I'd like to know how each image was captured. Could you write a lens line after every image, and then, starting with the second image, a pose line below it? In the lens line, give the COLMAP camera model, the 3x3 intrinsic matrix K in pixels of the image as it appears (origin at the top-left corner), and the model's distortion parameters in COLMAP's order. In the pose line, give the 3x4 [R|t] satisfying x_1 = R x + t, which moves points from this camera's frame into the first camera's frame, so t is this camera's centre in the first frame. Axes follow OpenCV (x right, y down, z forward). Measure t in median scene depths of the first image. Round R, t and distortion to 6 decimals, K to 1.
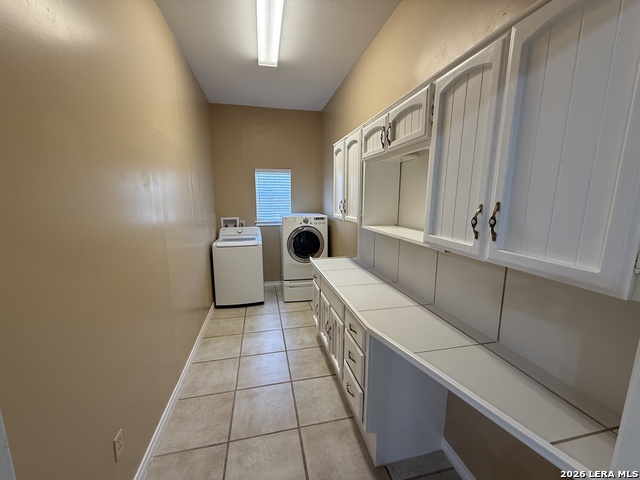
lens RADIAL K [[267.3, 0, 320.2], [0, 267.3, 241.1], [0, 0, 1]] dist [0.000806, 0.000298]
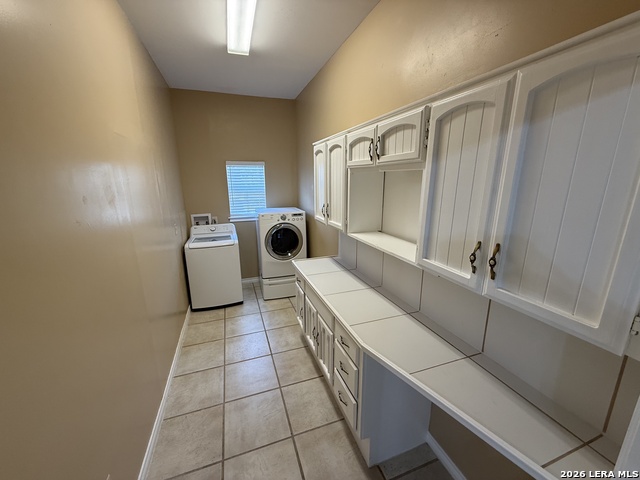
lens RADIAL K [[267.3, 0, 320.2], [0, 267.3, 241.1], [0, 0, 1]] dist [0.000806, 0.000298]
pose [[0.993357, -0.035548, 0.109448, -0.050186], [0.027355, 0.996773, 0.075470, -0.100861], [-0.111777, -0.071975, 0.991123, 0.024342]]
